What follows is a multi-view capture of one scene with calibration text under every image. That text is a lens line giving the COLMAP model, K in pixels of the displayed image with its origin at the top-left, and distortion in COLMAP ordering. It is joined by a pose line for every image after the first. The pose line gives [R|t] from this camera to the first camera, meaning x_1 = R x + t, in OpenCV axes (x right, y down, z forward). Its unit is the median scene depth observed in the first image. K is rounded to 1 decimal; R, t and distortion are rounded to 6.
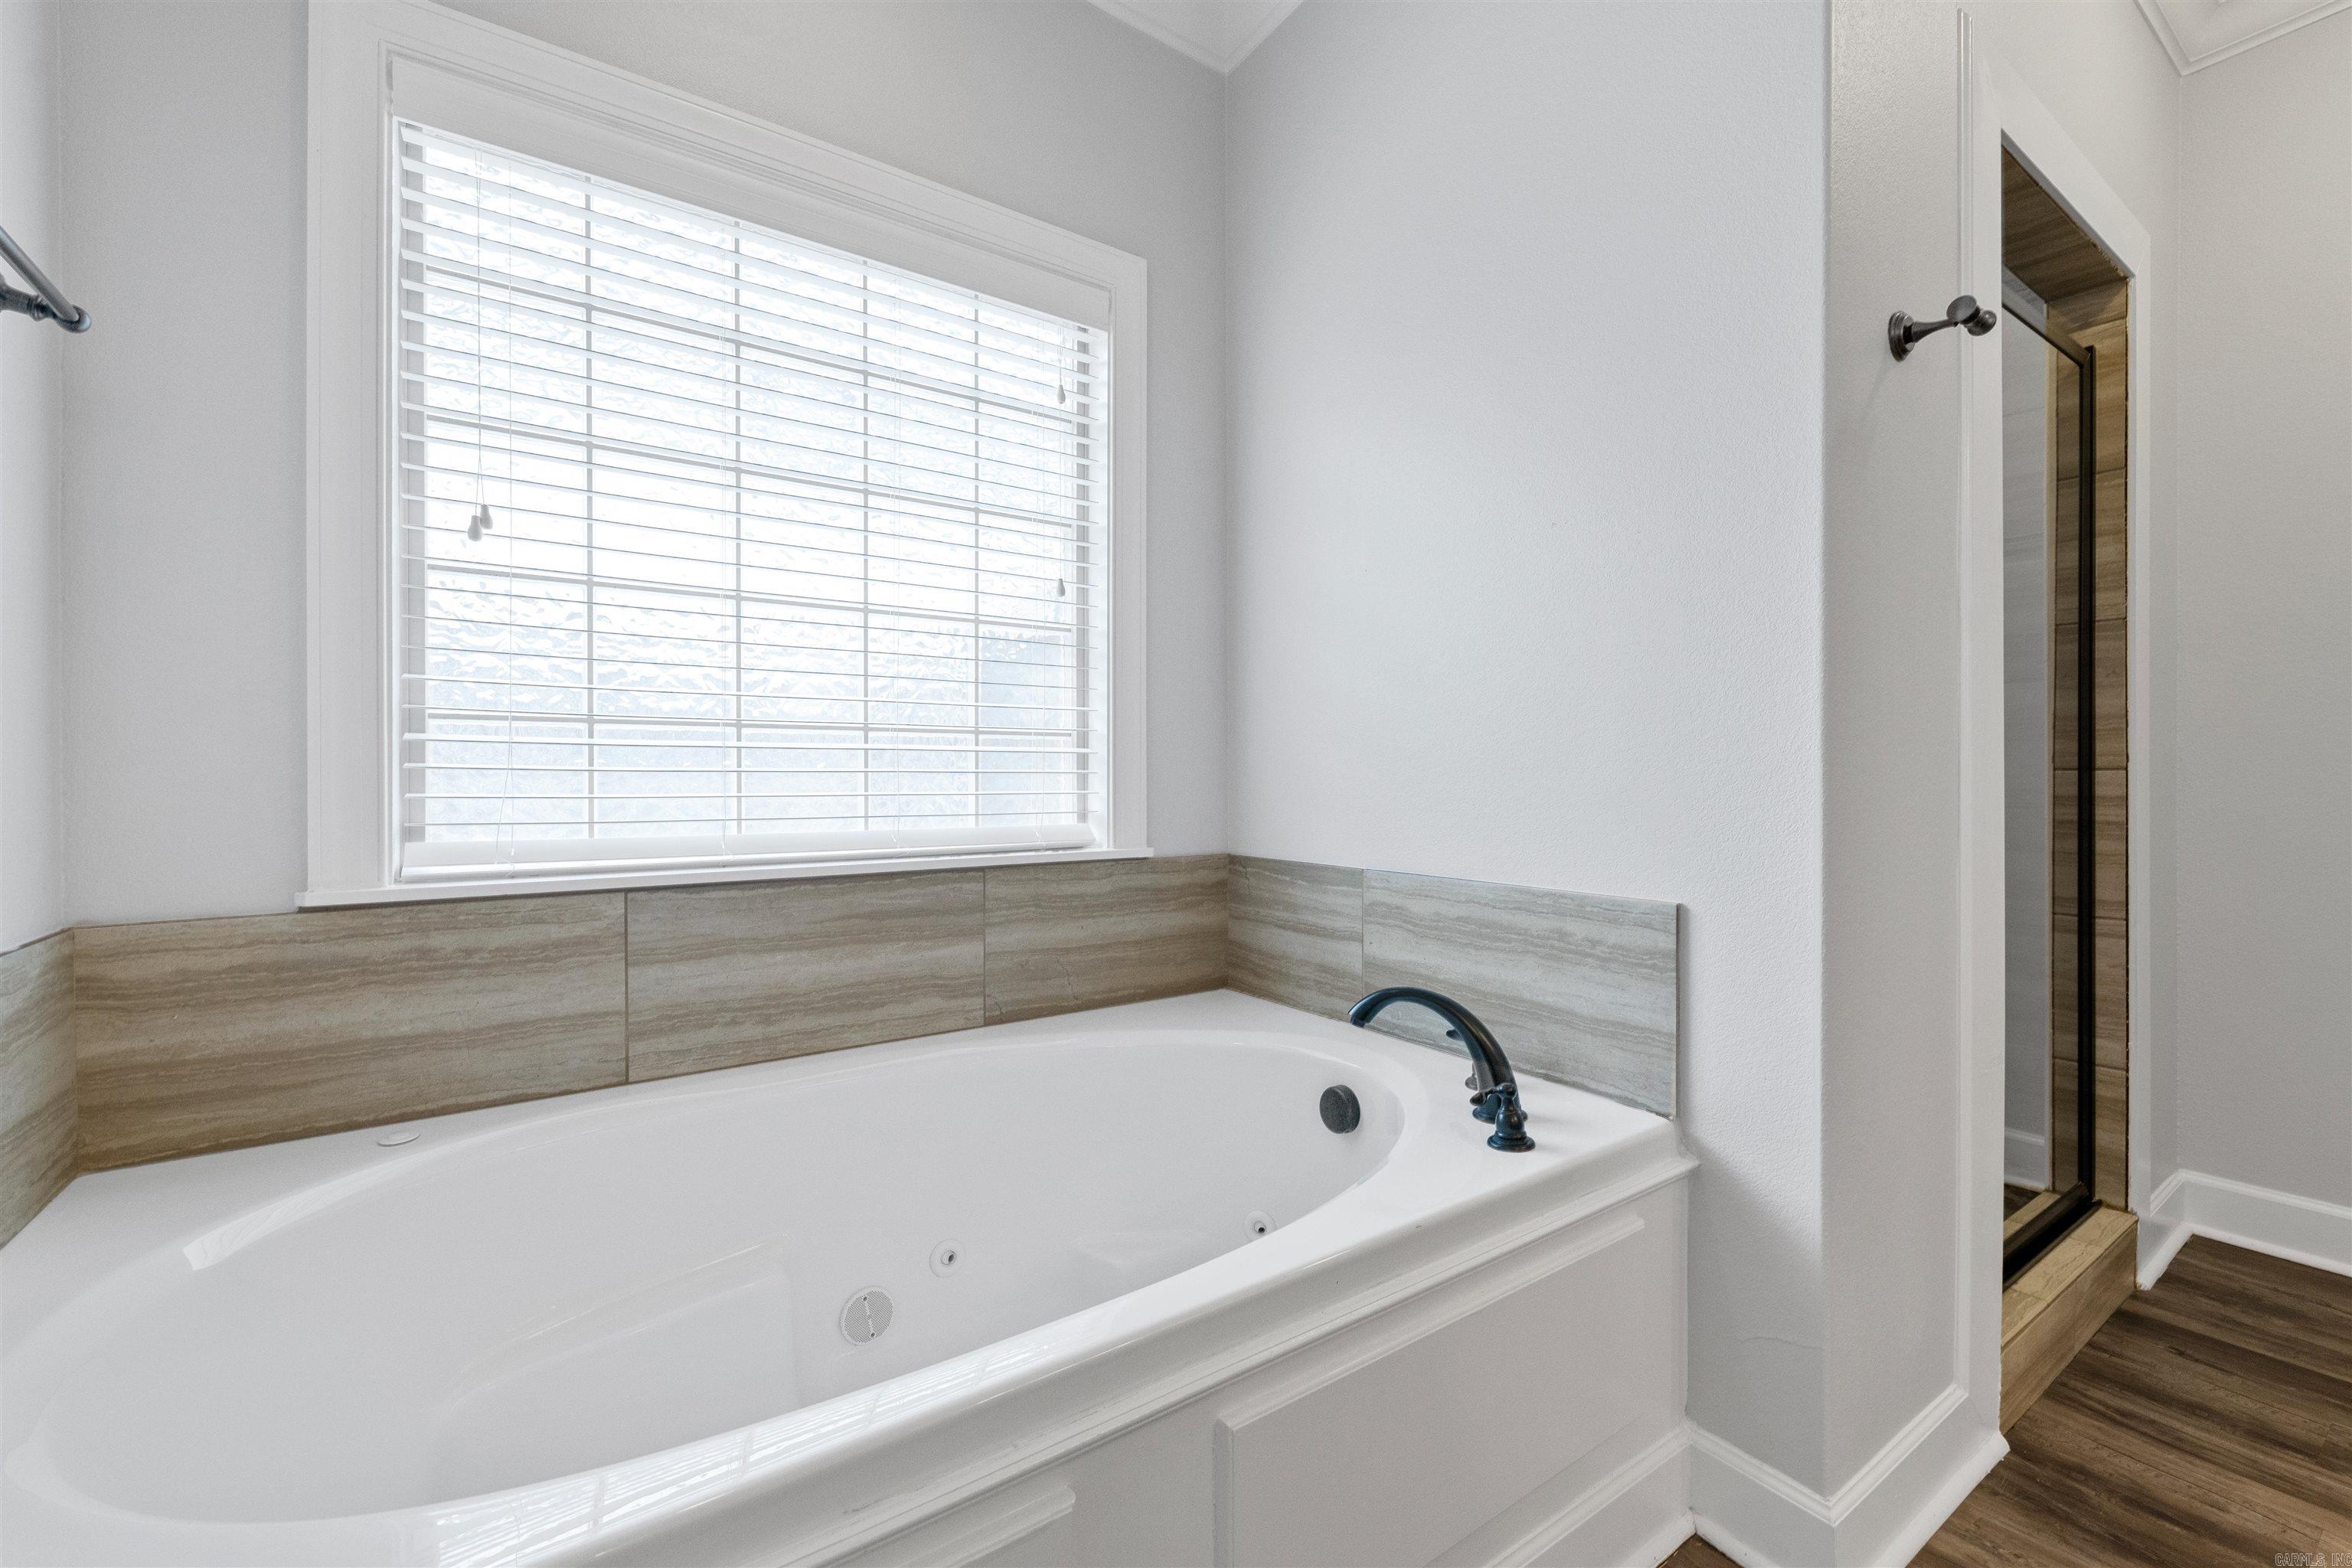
lens RADIAL K [[971.7, 0, 1176.0], [0, 971.7, 784.0], [0, 0, 1]] dist [0.000171, -0.000407]
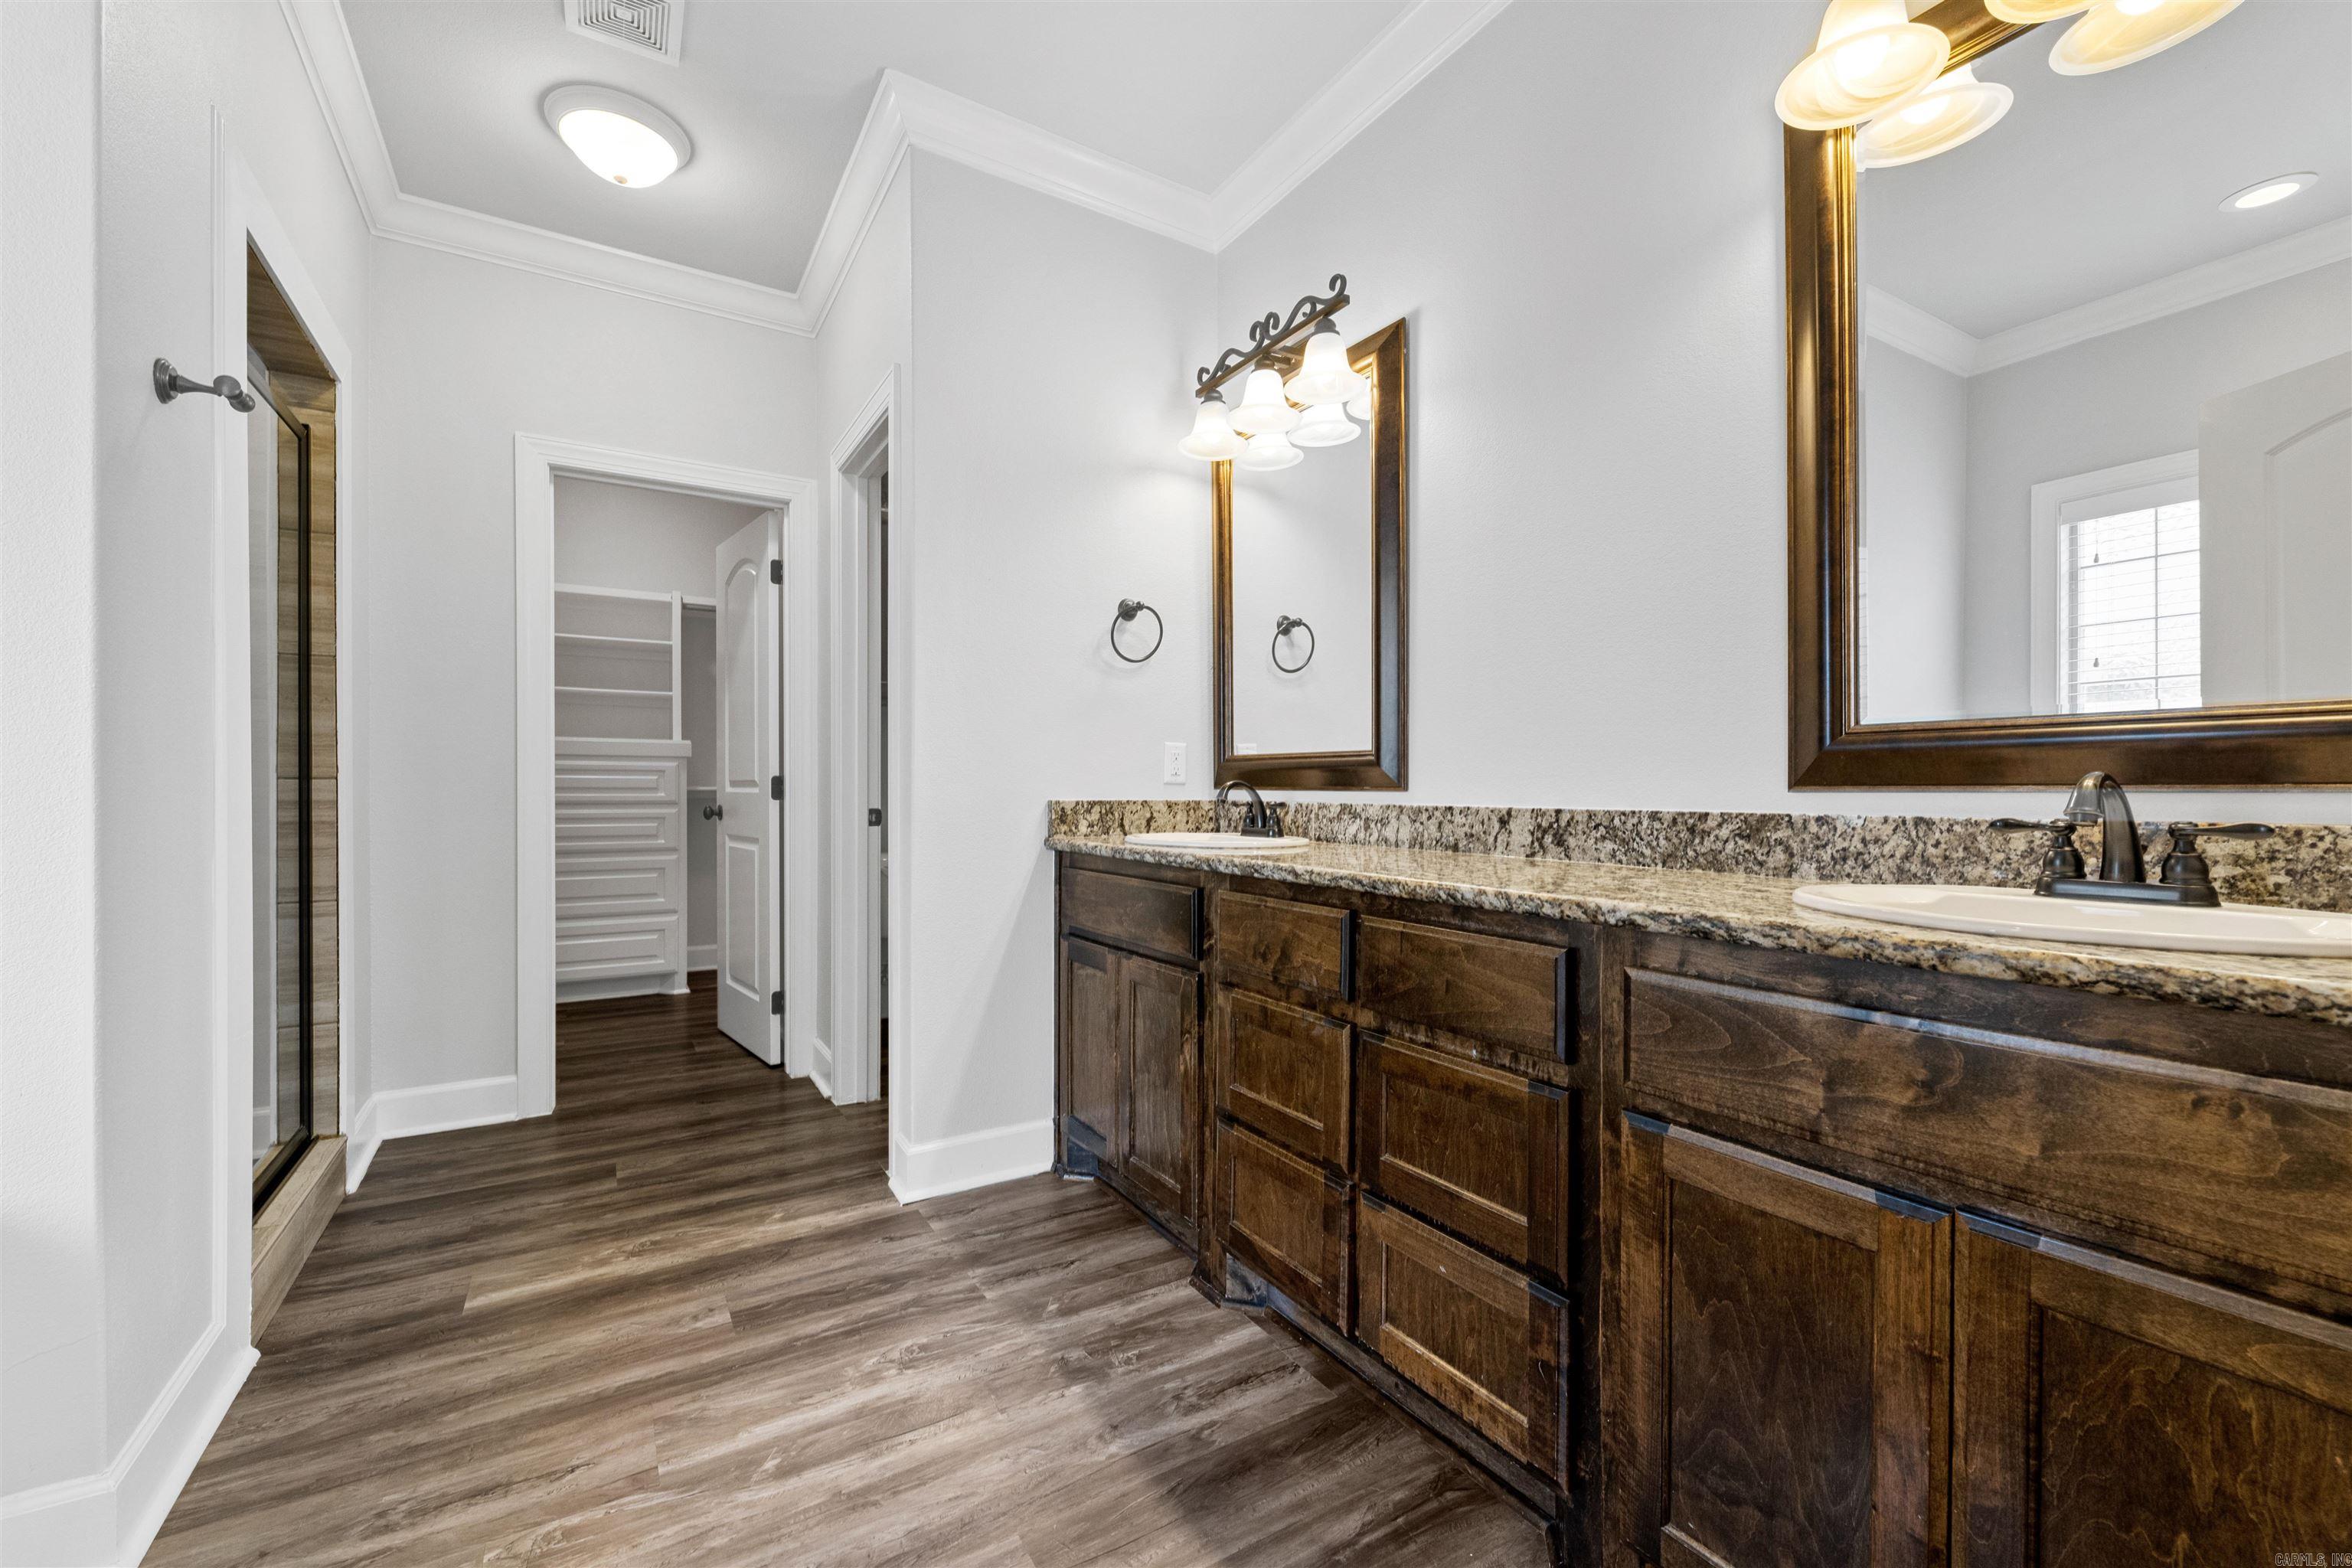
lens RADIAL K [[951.8, 0, 1176.0], [0, 951.8, 784.0], [0, 0, 1]] dist [0.000829, -0.000155]
pose [[0.047984, 0.003195, 0.998843, -0.181661], [0.006312, 0.999974, -0.003502, 0.002674], [-0.998828, 0.006473, 0.047963, -0.125671]]
